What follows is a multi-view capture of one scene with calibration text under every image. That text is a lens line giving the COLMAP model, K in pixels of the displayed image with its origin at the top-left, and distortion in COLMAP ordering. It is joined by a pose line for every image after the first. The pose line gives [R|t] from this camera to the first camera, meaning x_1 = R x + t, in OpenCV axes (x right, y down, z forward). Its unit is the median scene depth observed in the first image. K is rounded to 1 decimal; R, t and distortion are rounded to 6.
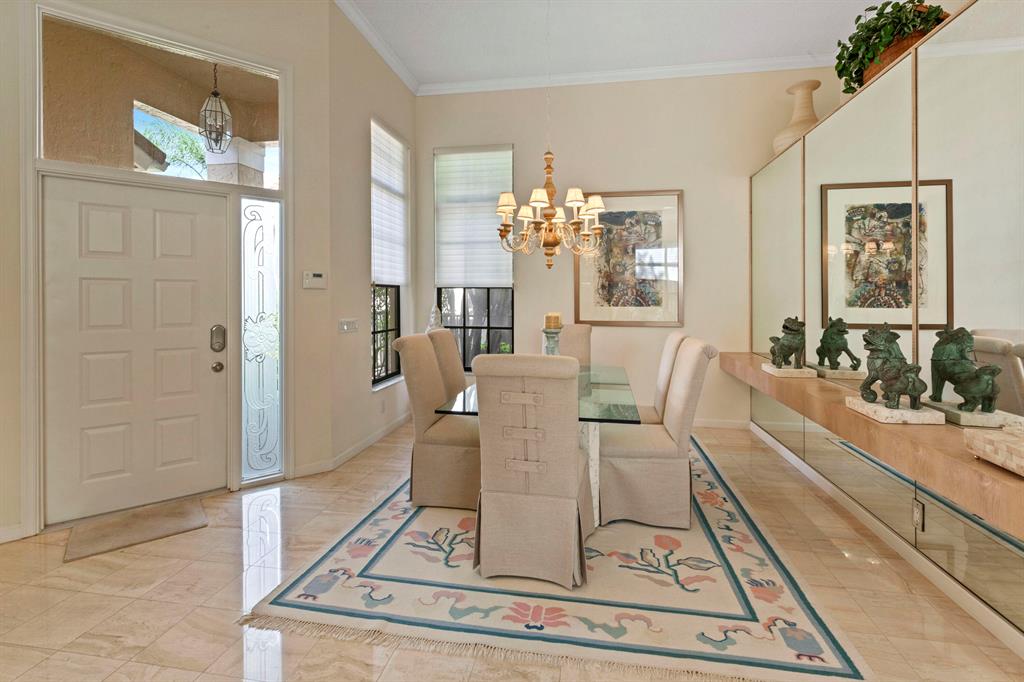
lens RADIAL K [[465.6, 0, 520.5], [0, 465.6, 299.9], [0, 0, 1]] dist [0.001818, -0.000821]
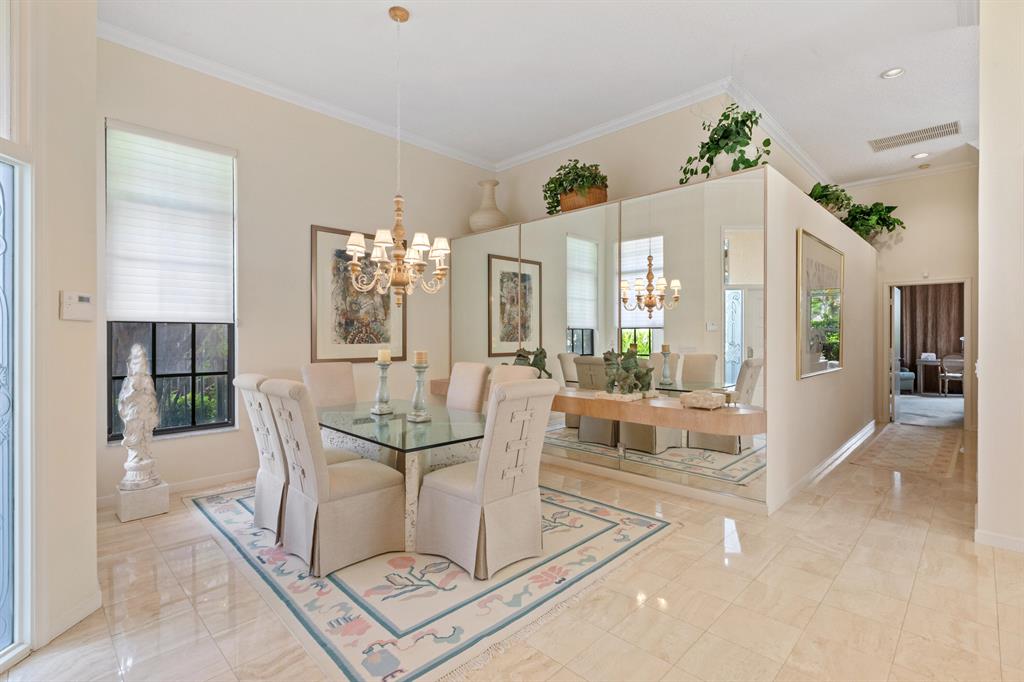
lens RADIAL K [[465.6, 0, 513.9], [0, 465.6, 337.9], [0, 0, 1]] dist [0.001818, -0.000821]
pose [[0.581266, -0.006669, 0.813687, -0.733459], [0.005784, 0.999975, 0.004064, -0.001951], [-0.813693, 0.002344, 0.581290, 0.212942]]
